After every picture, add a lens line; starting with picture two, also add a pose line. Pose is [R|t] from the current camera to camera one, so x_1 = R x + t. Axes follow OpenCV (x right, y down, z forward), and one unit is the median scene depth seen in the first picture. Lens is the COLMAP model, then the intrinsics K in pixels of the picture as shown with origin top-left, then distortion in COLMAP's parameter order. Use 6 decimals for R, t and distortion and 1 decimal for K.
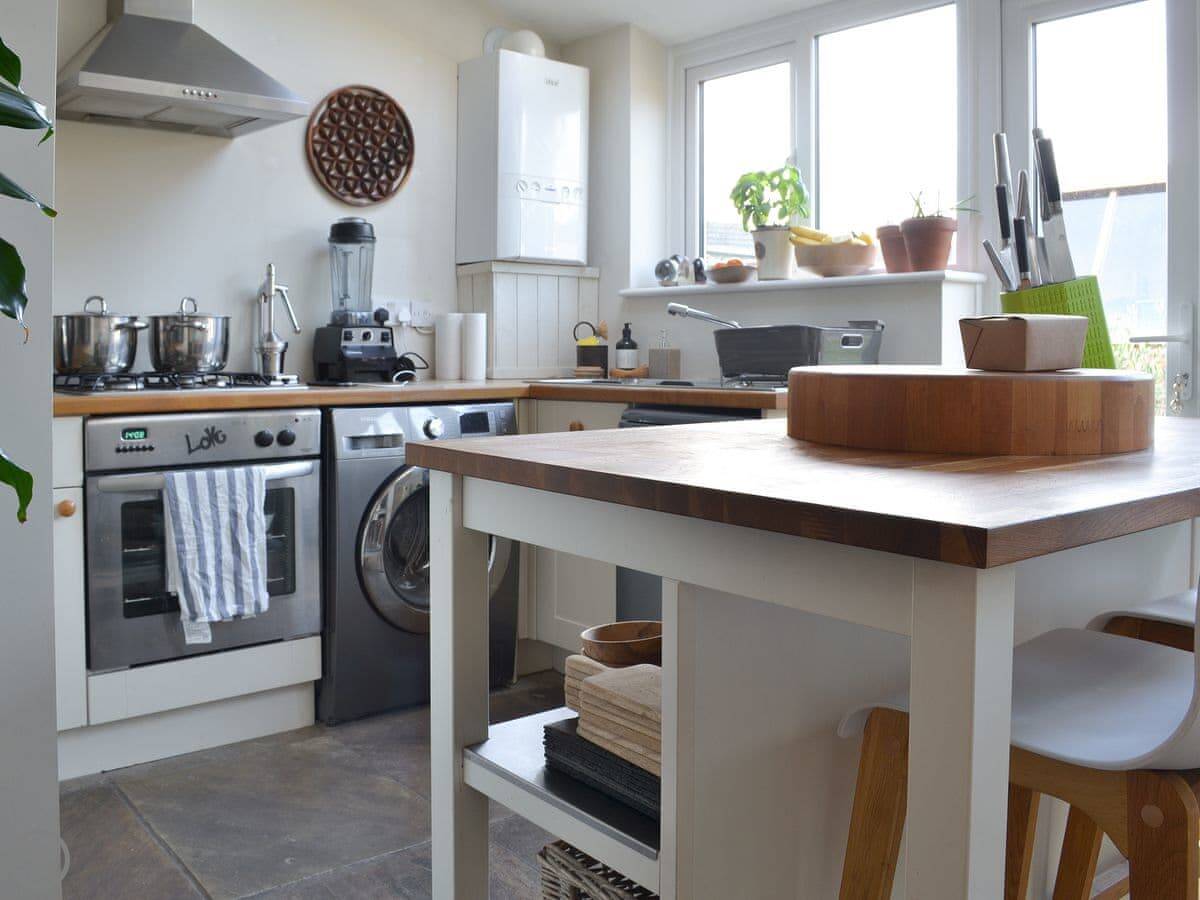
lens RADIAL K [[1069.8, 0, 599.0], [0, 1069.8, 364.1], [0, 0, 1]] dist [-0.087965, 0.013782]
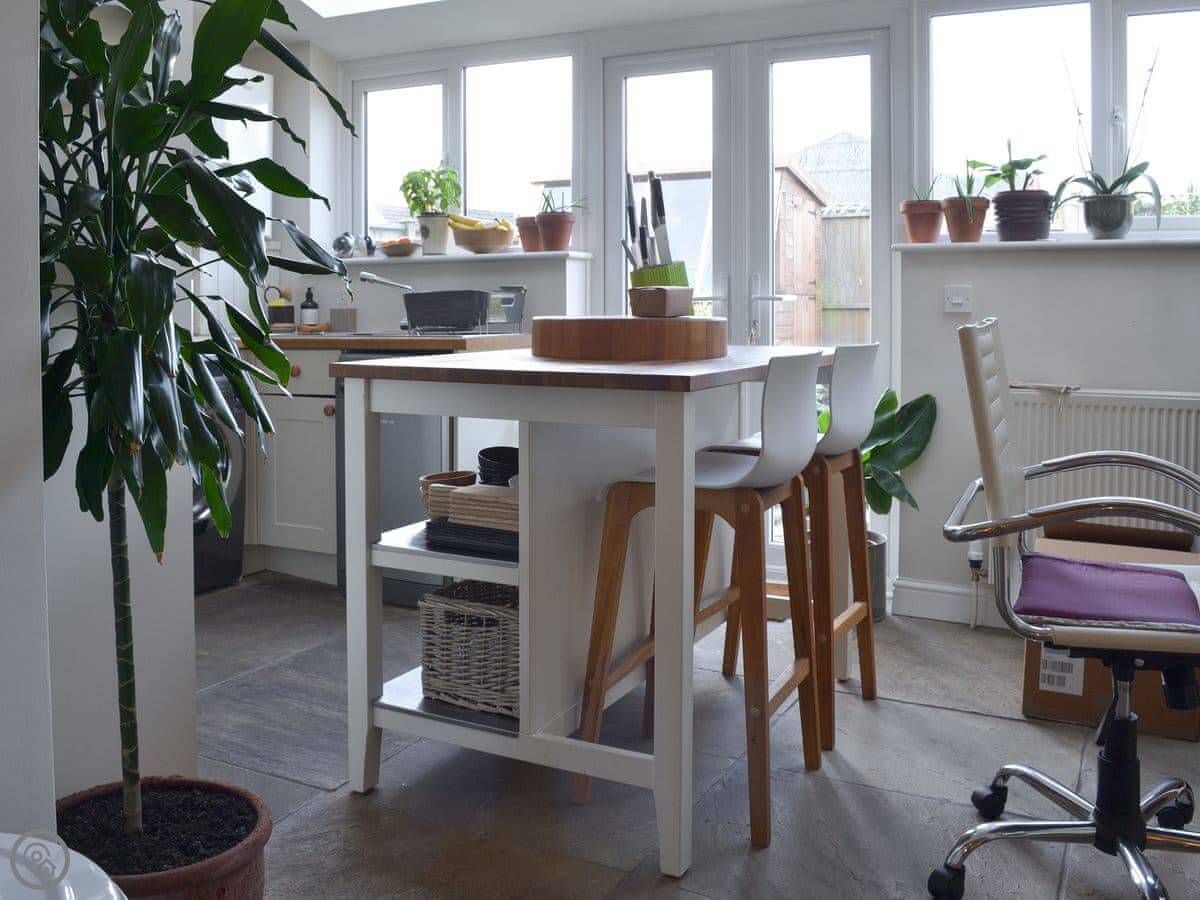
lens RADIAL K [[1069.8, 0, 599.0], [0, 1069.8, 364.1], [0, 0, 1]] dist [-0.087965, 0.013782]
pose [[0.909685, -0.027918, 0.414360, -0.210778], [0.012638, 0.999137, 0.039575, 0.006244], [-0.415107, -0.030764, 0.909252, -0.291057]]
